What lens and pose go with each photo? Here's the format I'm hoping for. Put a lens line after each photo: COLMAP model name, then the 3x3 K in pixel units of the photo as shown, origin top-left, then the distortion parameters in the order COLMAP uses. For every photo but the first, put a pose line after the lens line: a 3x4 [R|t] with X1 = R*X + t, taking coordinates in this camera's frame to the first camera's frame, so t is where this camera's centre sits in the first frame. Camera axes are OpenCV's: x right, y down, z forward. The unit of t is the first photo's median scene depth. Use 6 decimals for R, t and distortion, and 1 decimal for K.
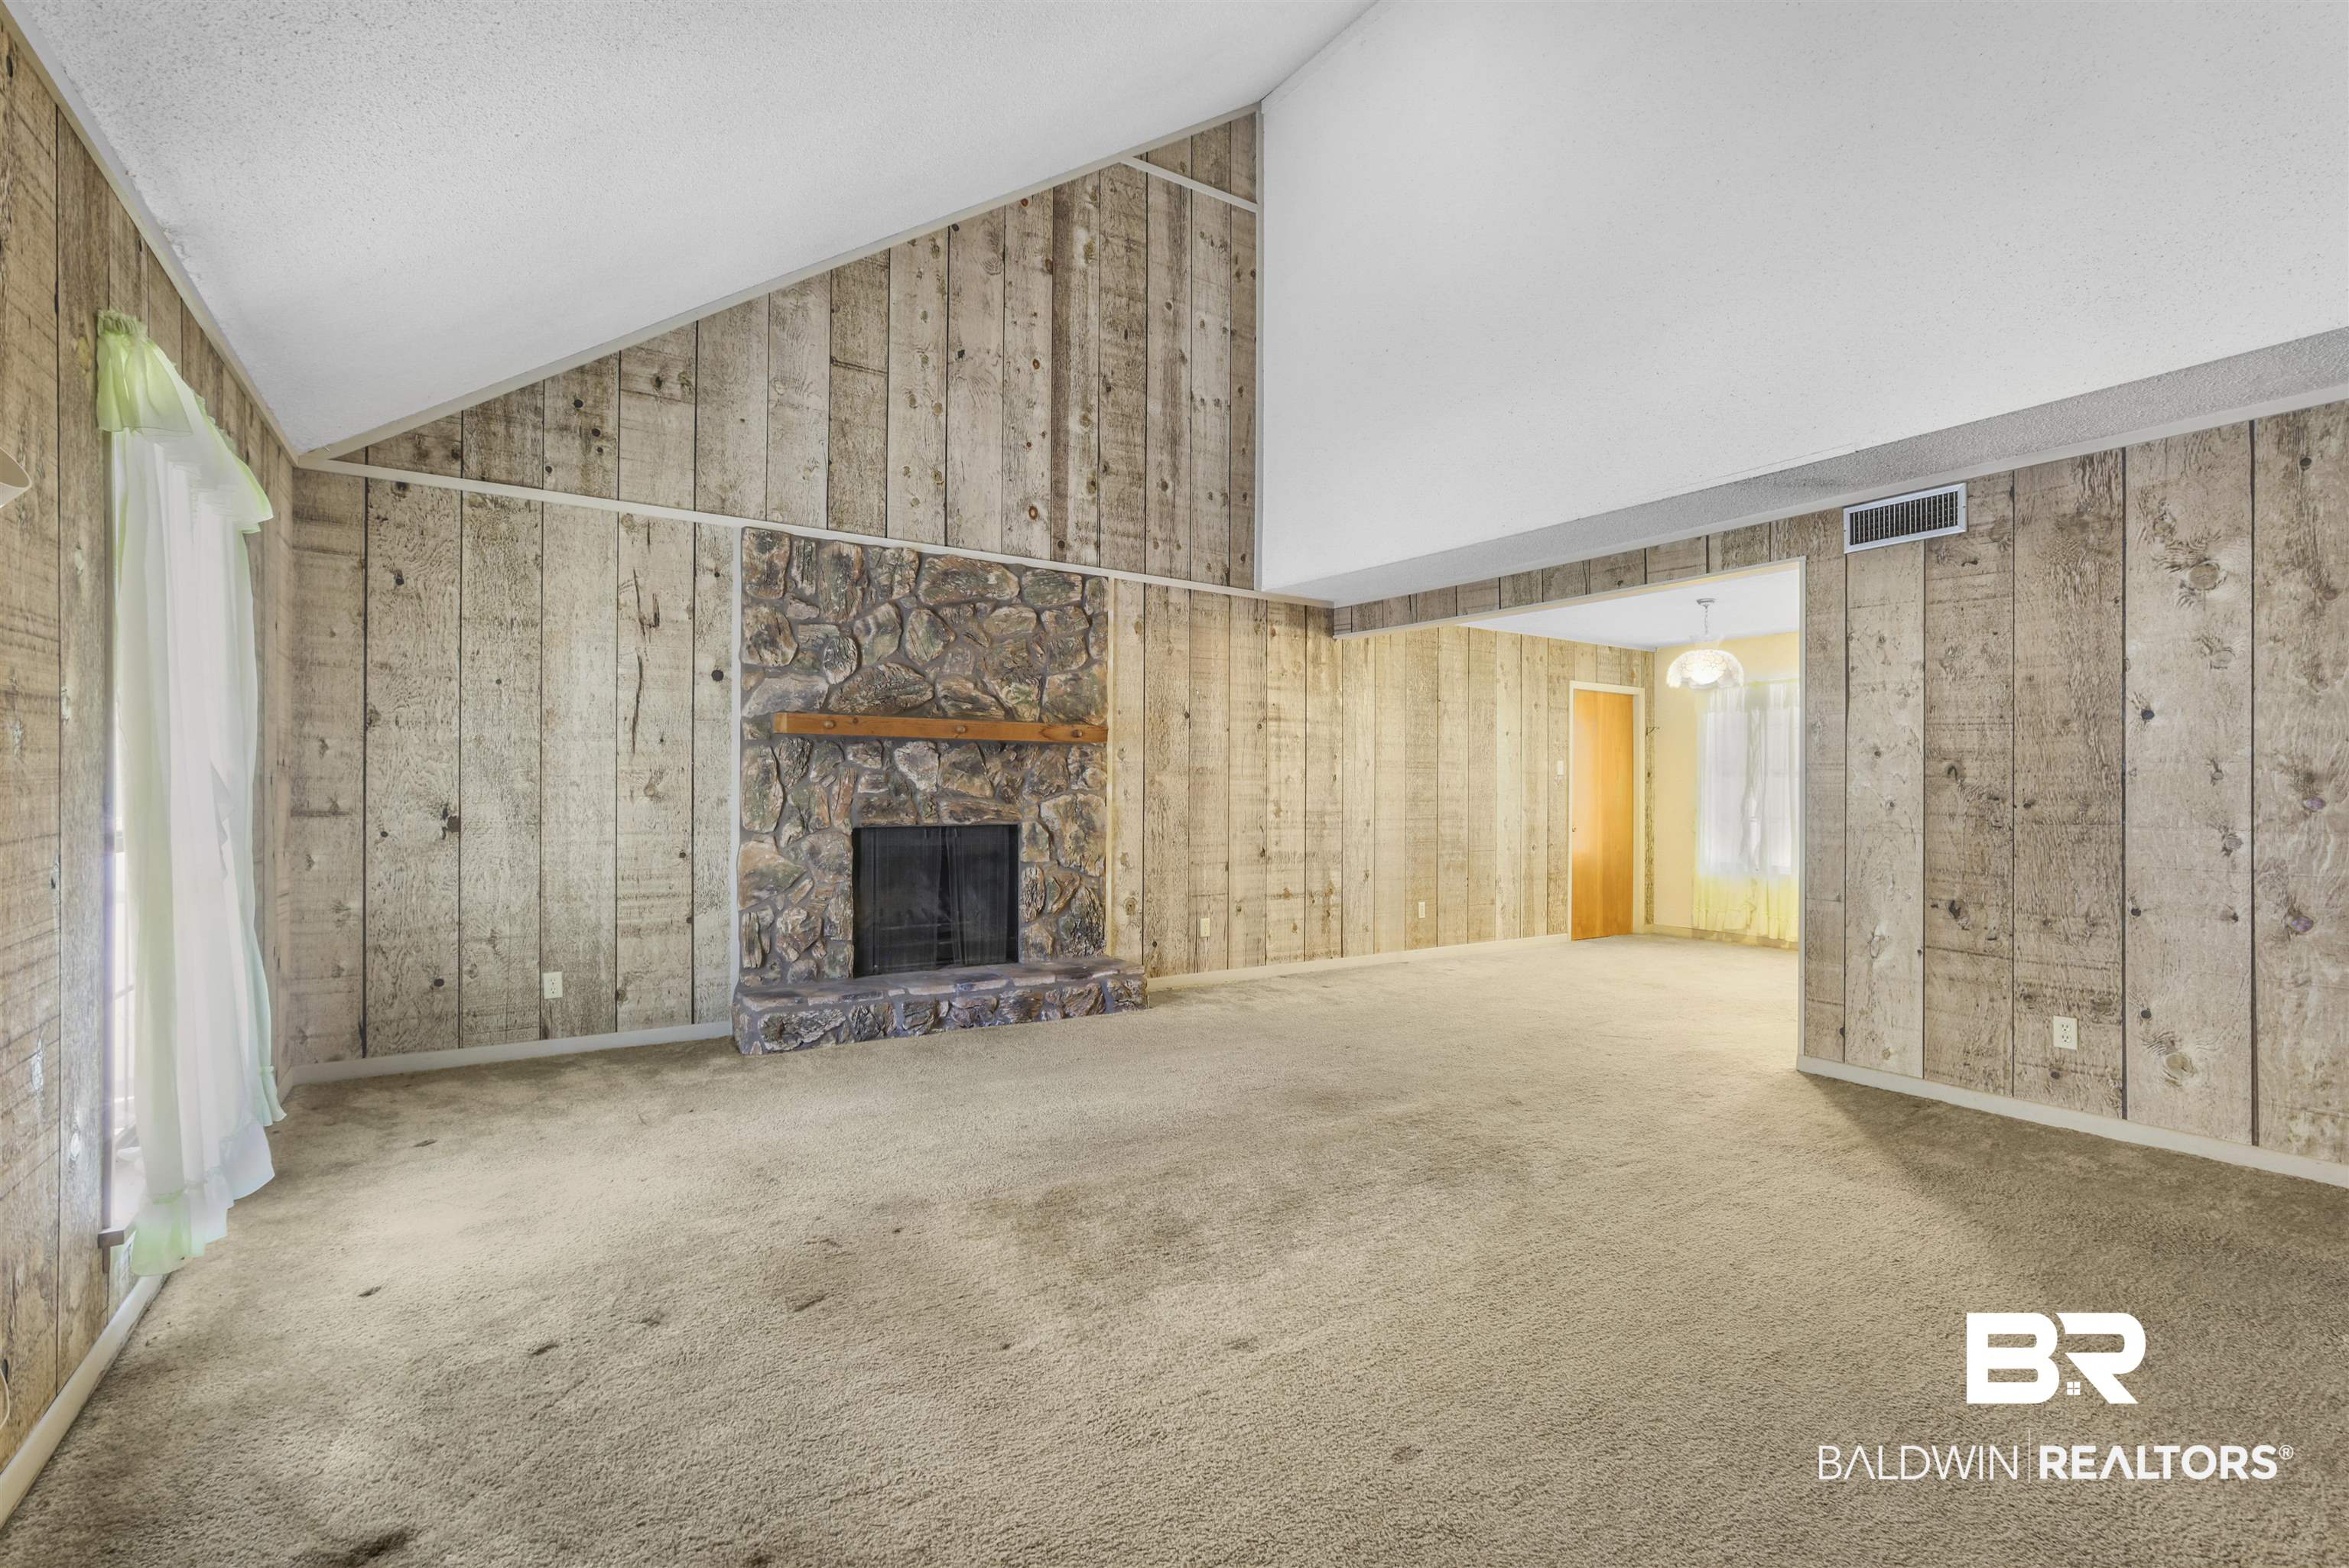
lens RADIAL K [[1069.7, 0, 1176.0], [0, 1069.7, 792.3], [0, 0, 1]] dist [-0.025046, 0.009778]
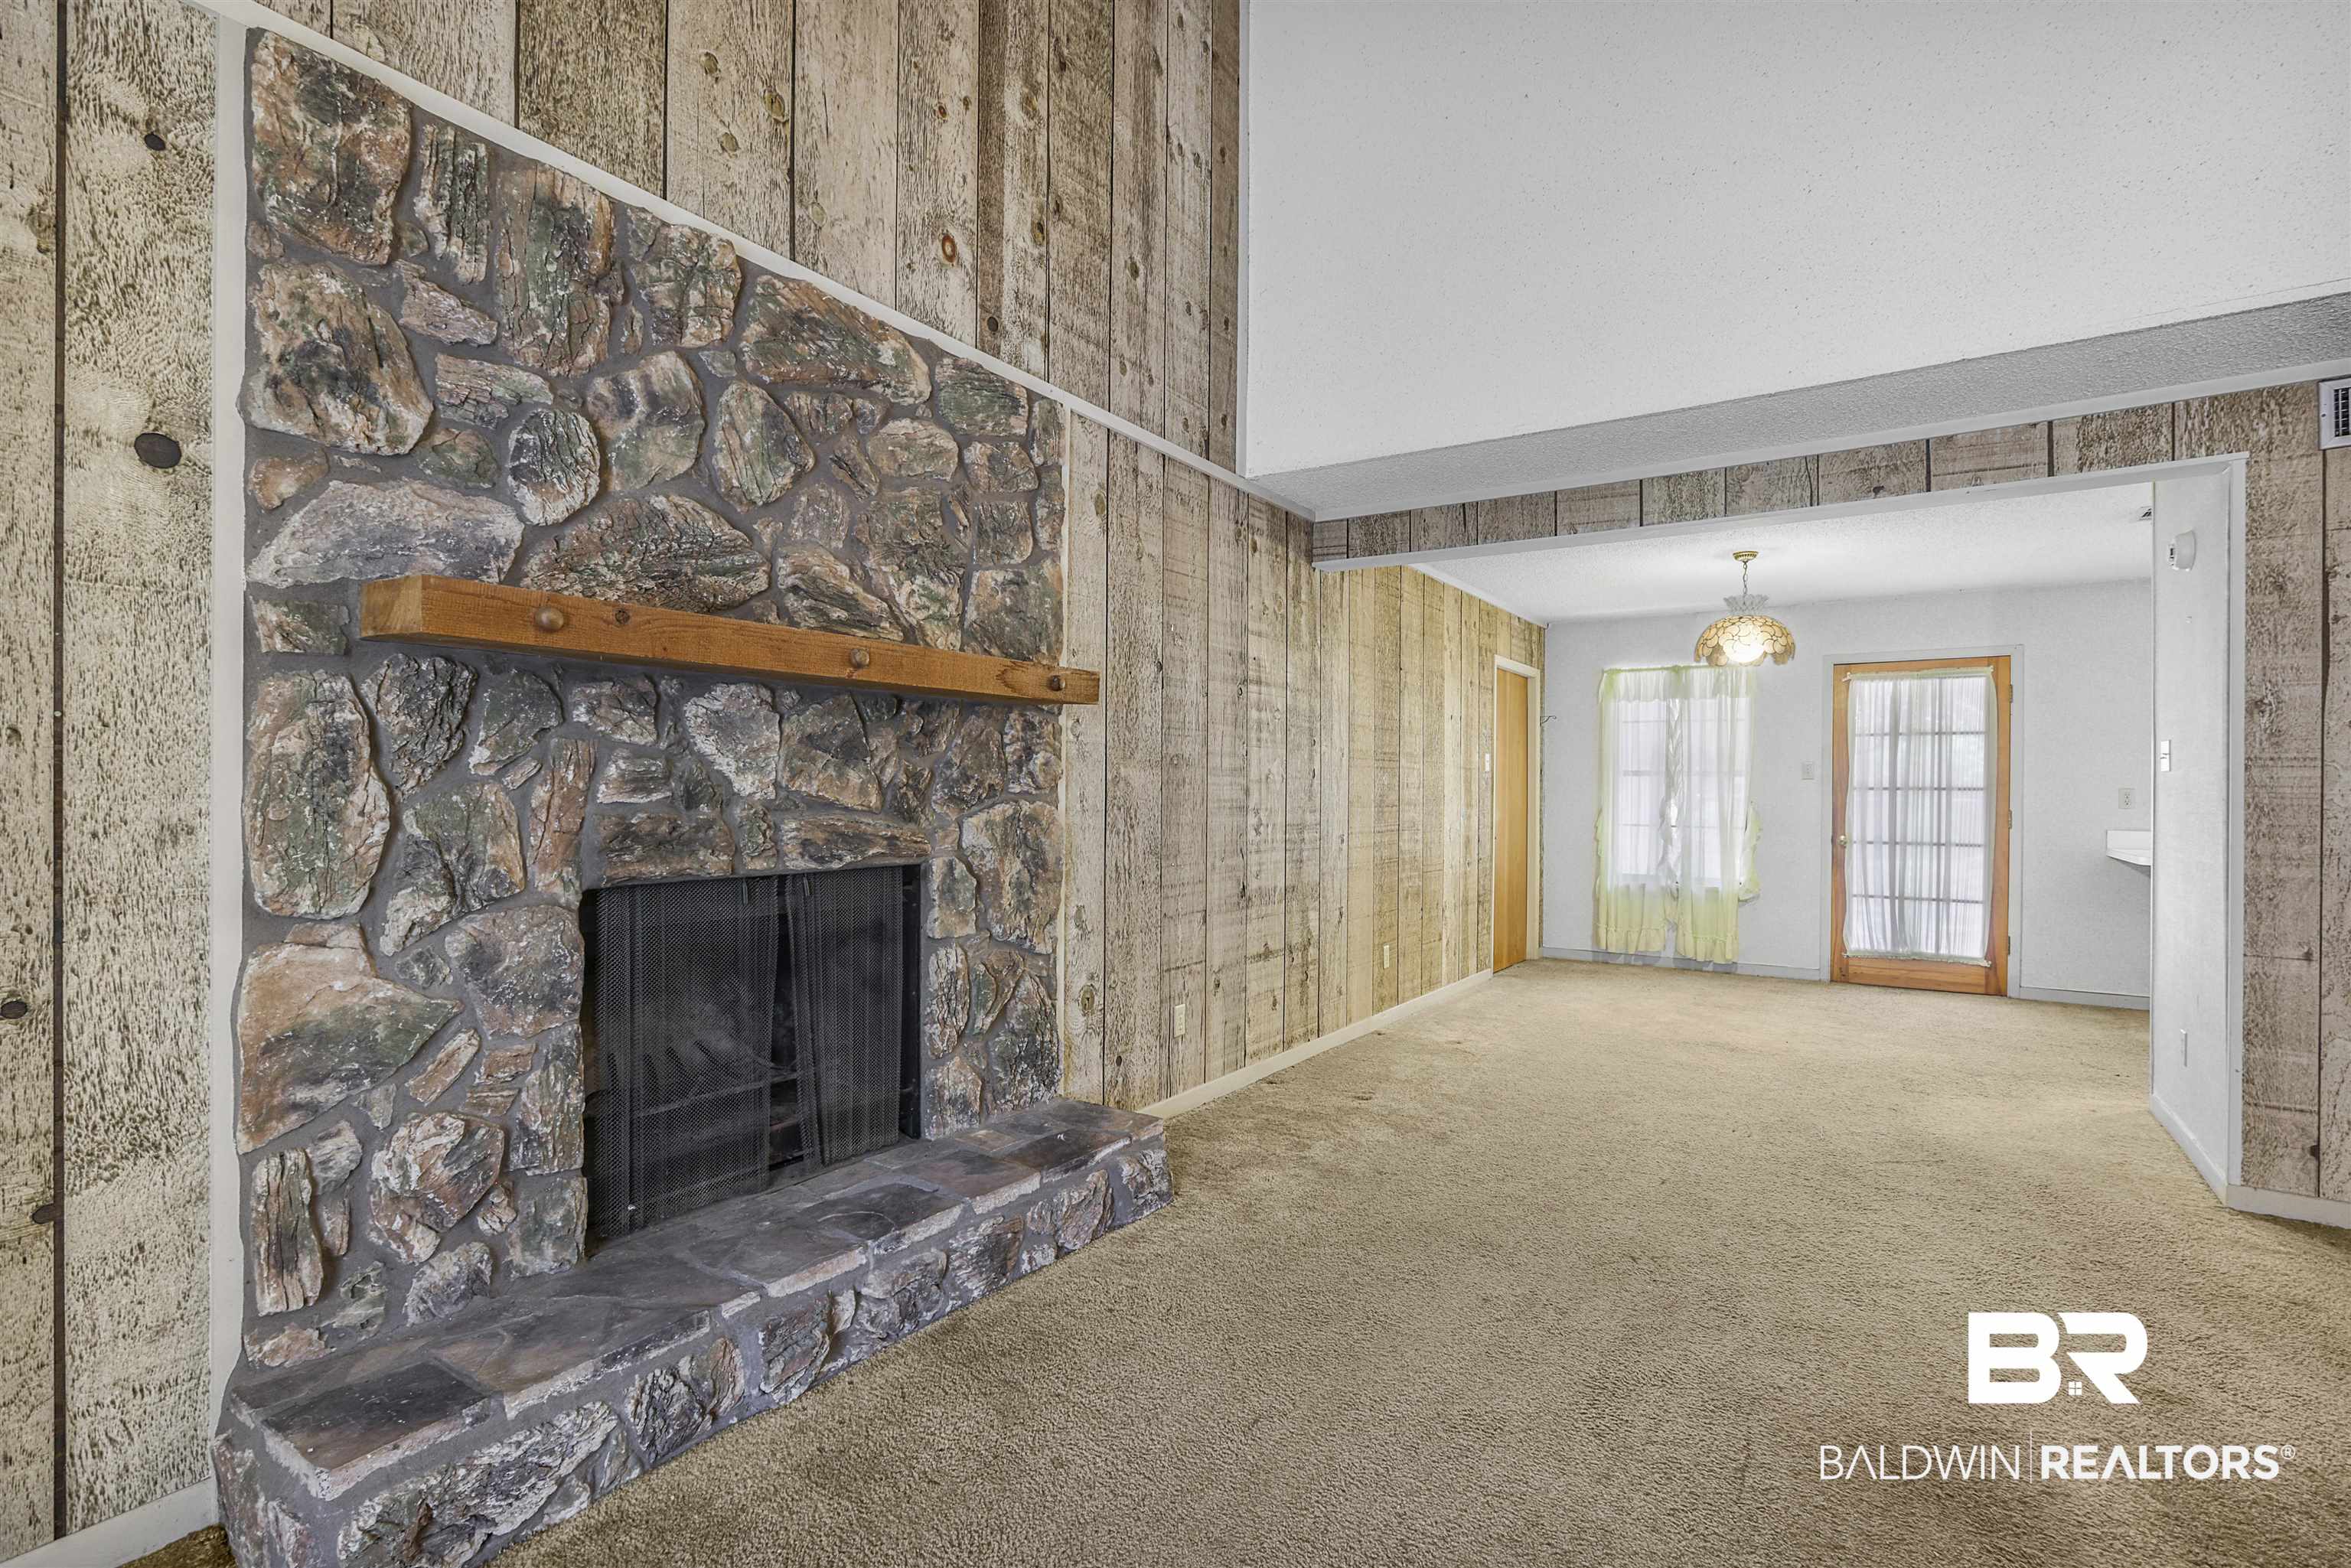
lens RADIAL K [[1070.6, 0, 1193.4], [0, 1070.6, 792.2], [0, 0, 1]] dist [-0.025046, 0.009778]
pose [[0.922414, -0.000055, 0.386204, -0.230510], [-0.001197, 0.999995, 0.003002, -0.004725], [-0.386202, -0.003231, 0.922409, 0.507528]]
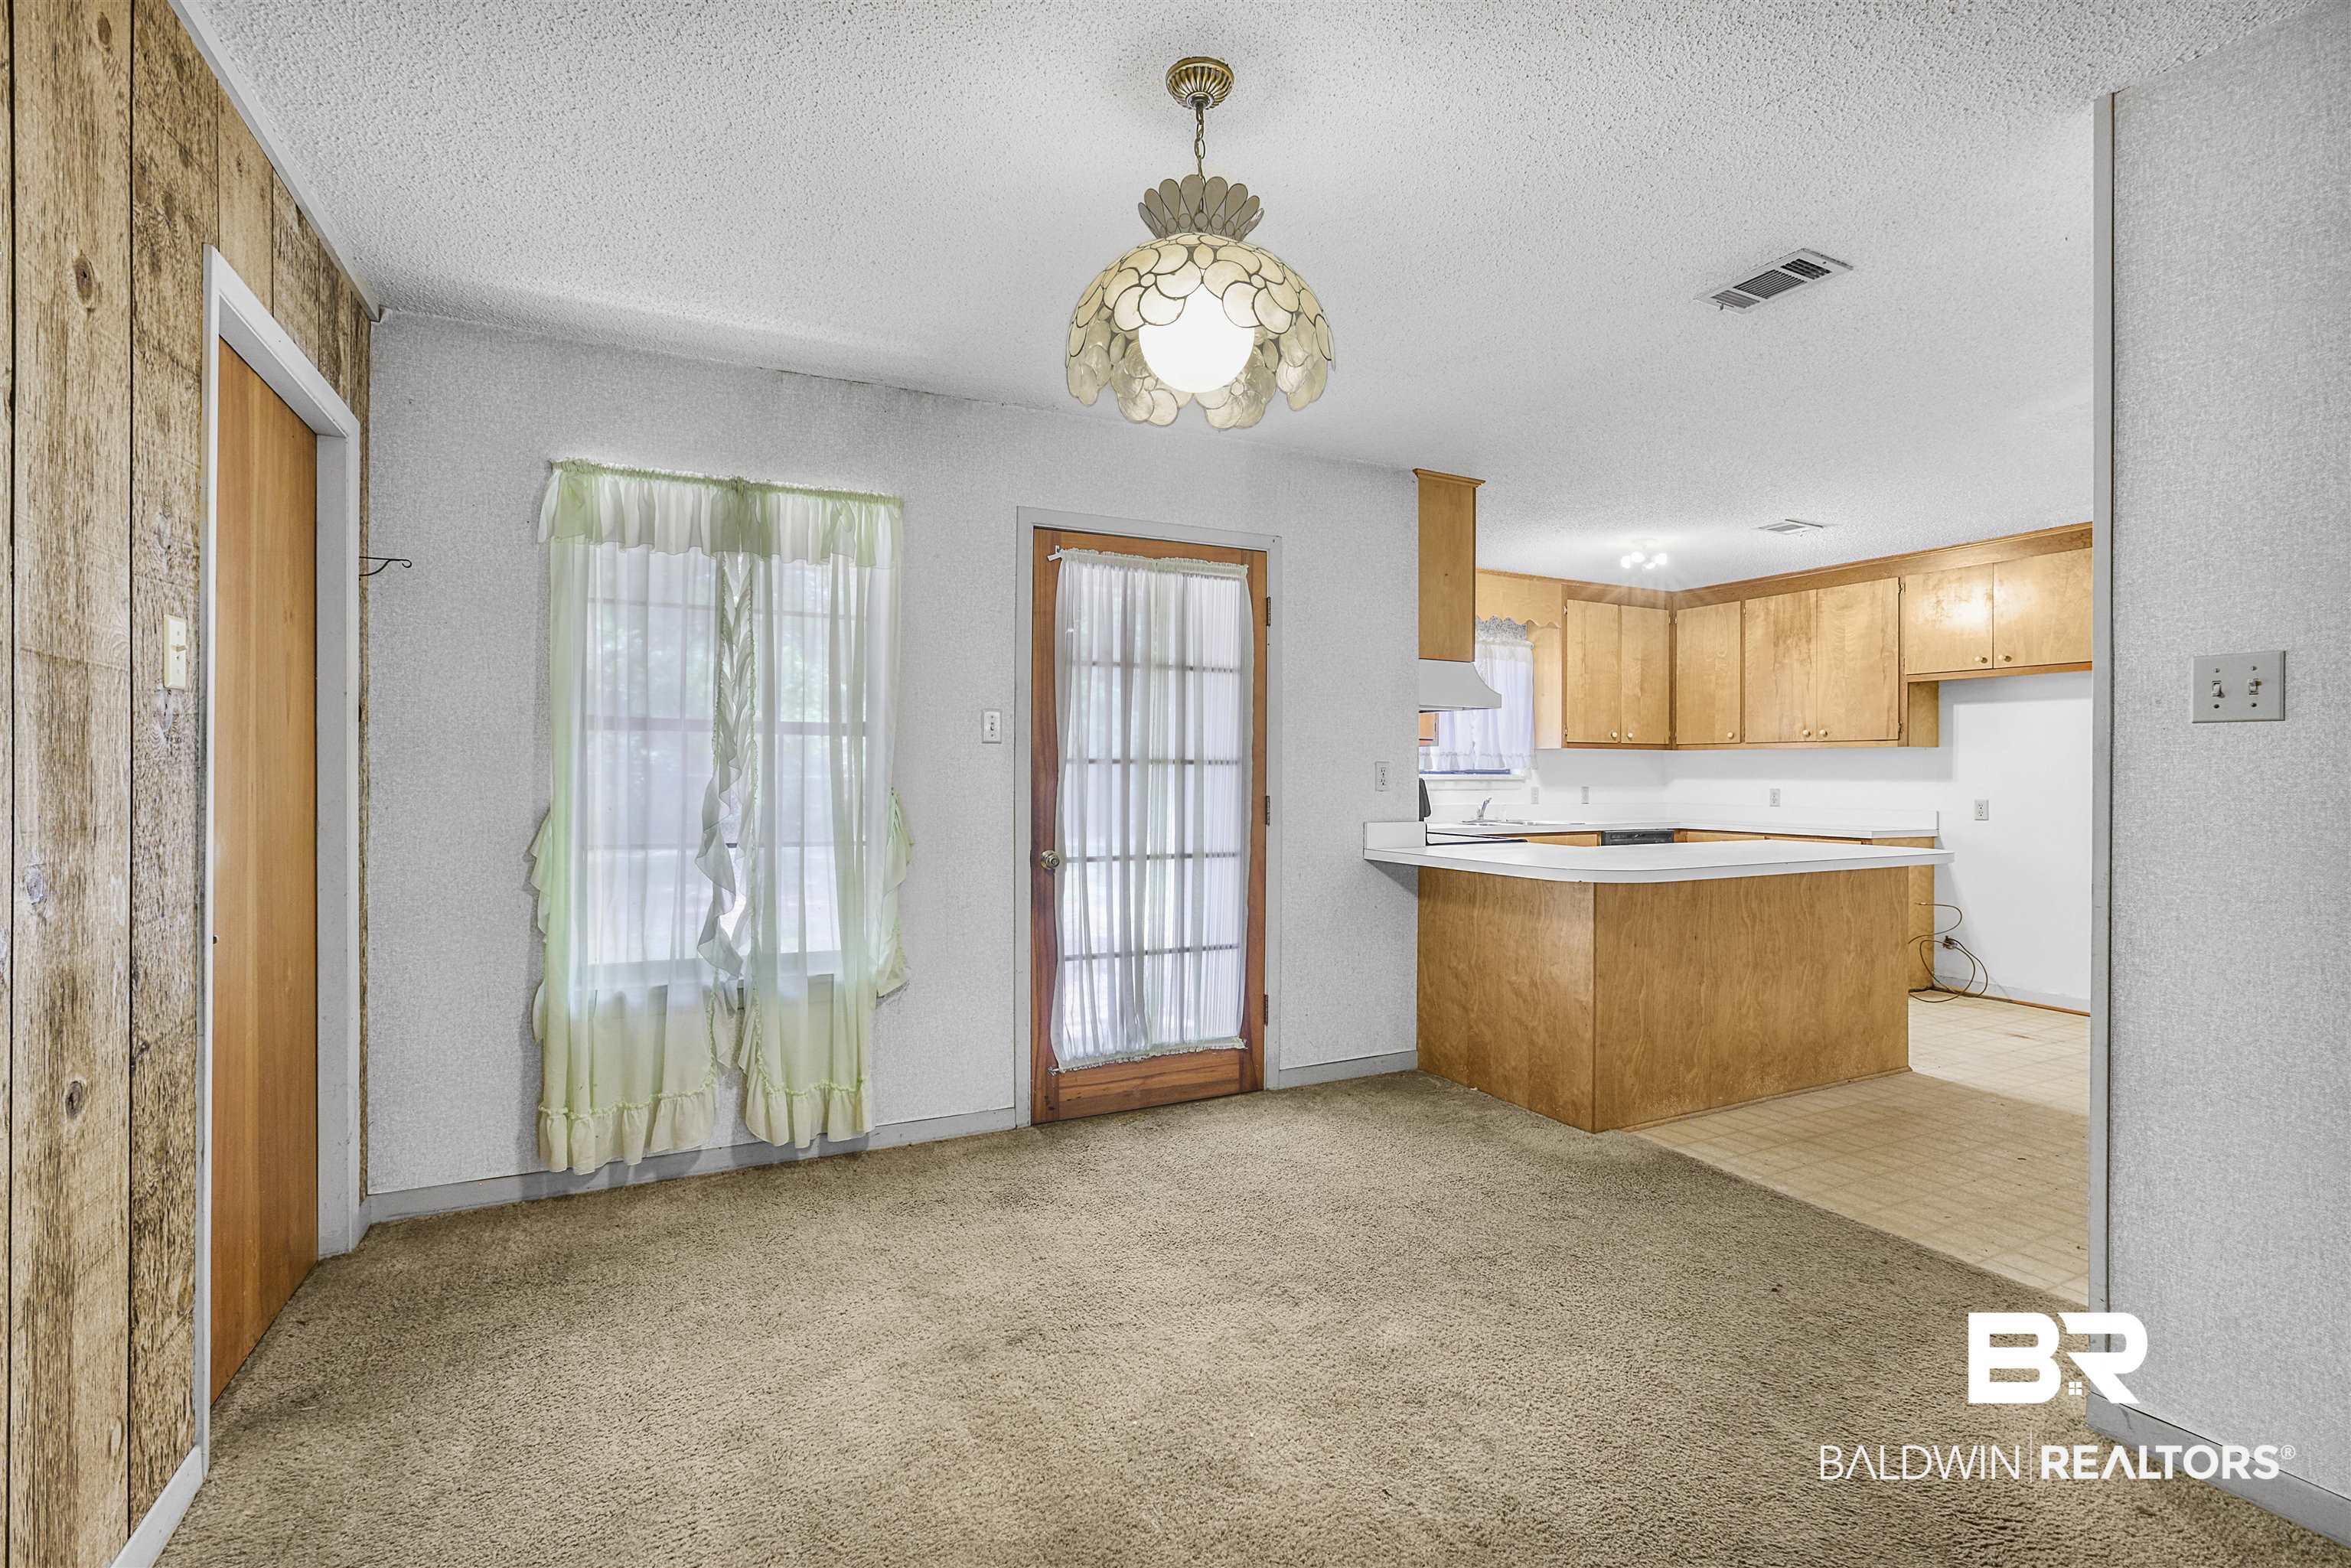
lens RADIAL K [[1070.6, 0, 1180.5], [0, 1070.6, 764.9], [0, 0, 1]] dist [-0.025046, 0.009778]
pose [[0.126263, -0.001801, 0.991995, 0.275391], [-0.002950, 0.999993, 0.002191, -0.005493], [-0.991992, -0.003204, 0.126257, 1.165487]]
